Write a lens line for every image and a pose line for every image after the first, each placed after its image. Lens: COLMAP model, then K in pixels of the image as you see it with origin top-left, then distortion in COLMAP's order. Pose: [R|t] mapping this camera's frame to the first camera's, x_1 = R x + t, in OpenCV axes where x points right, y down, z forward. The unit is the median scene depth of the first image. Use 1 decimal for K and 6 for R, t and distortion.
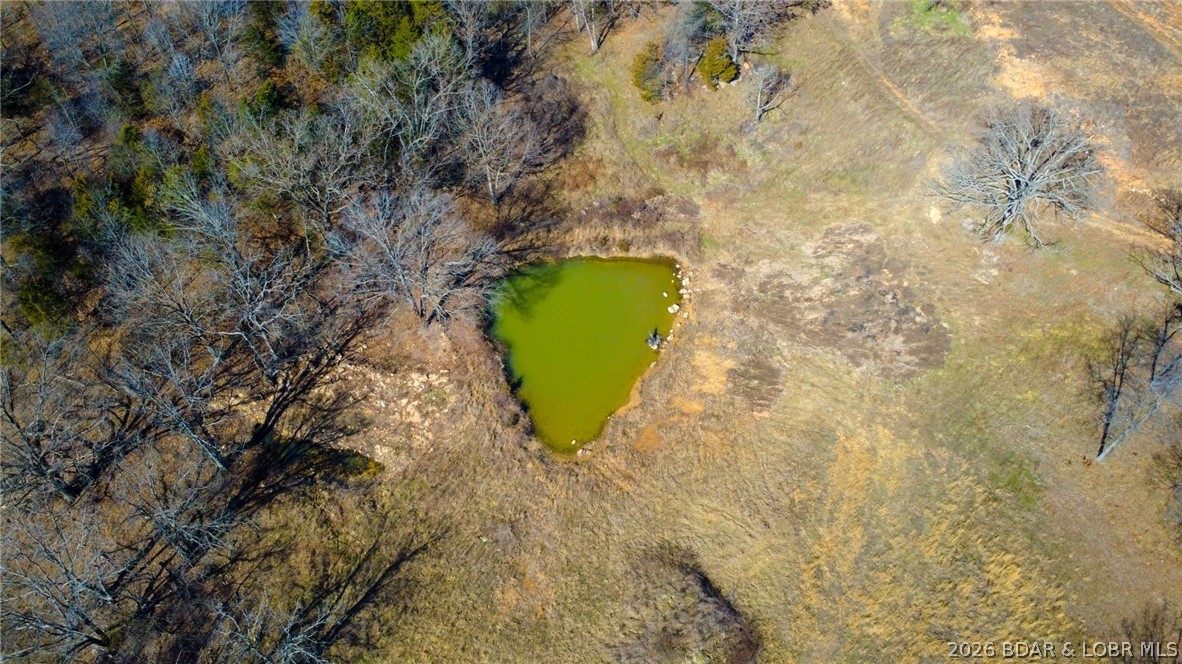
lens RADIAL K [[888.0, 0, 589.5], [0, 888.0, 330.6], [0, 0, 1]] dist [0.011352, 0.002440]
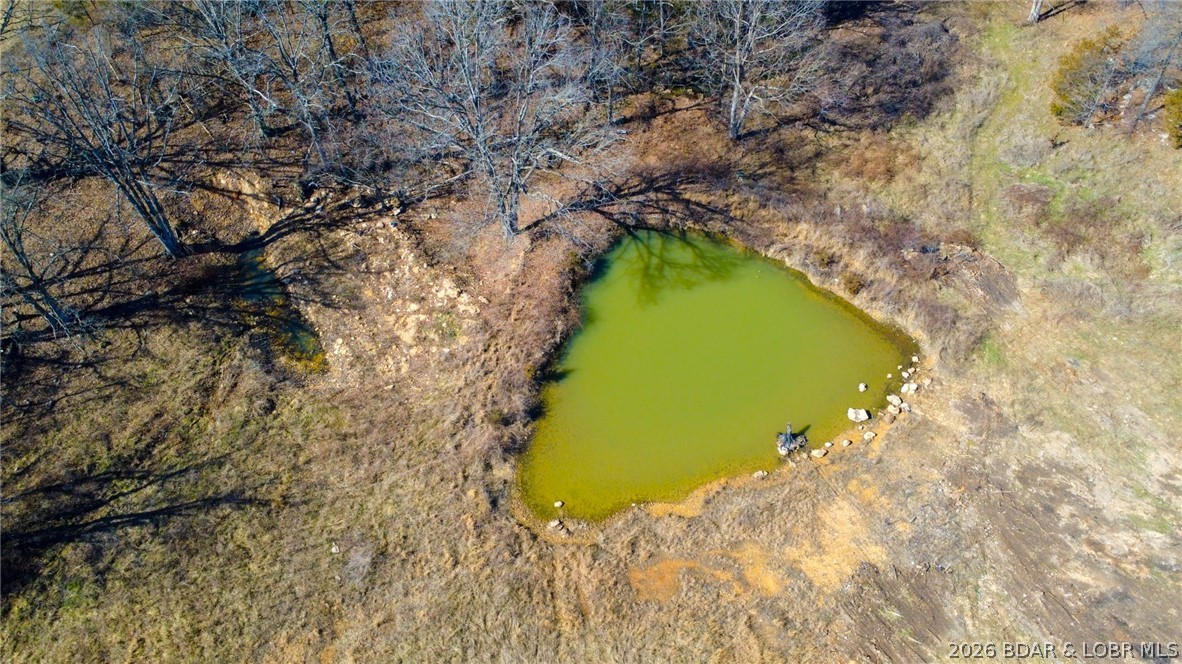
lens RADIAL K [[888.0, 0, 590.8], [0, 888.0, 335.4], [0, 0, 1]] dist [0.011352, 0.002440]
pose [[0.777051, 0.519346, -0.355630, 0.145053], [-0.512504, 0.850040, 0.121539, -0.052185], [0.365420, 0.087820, 0.926691, 0.421529]]
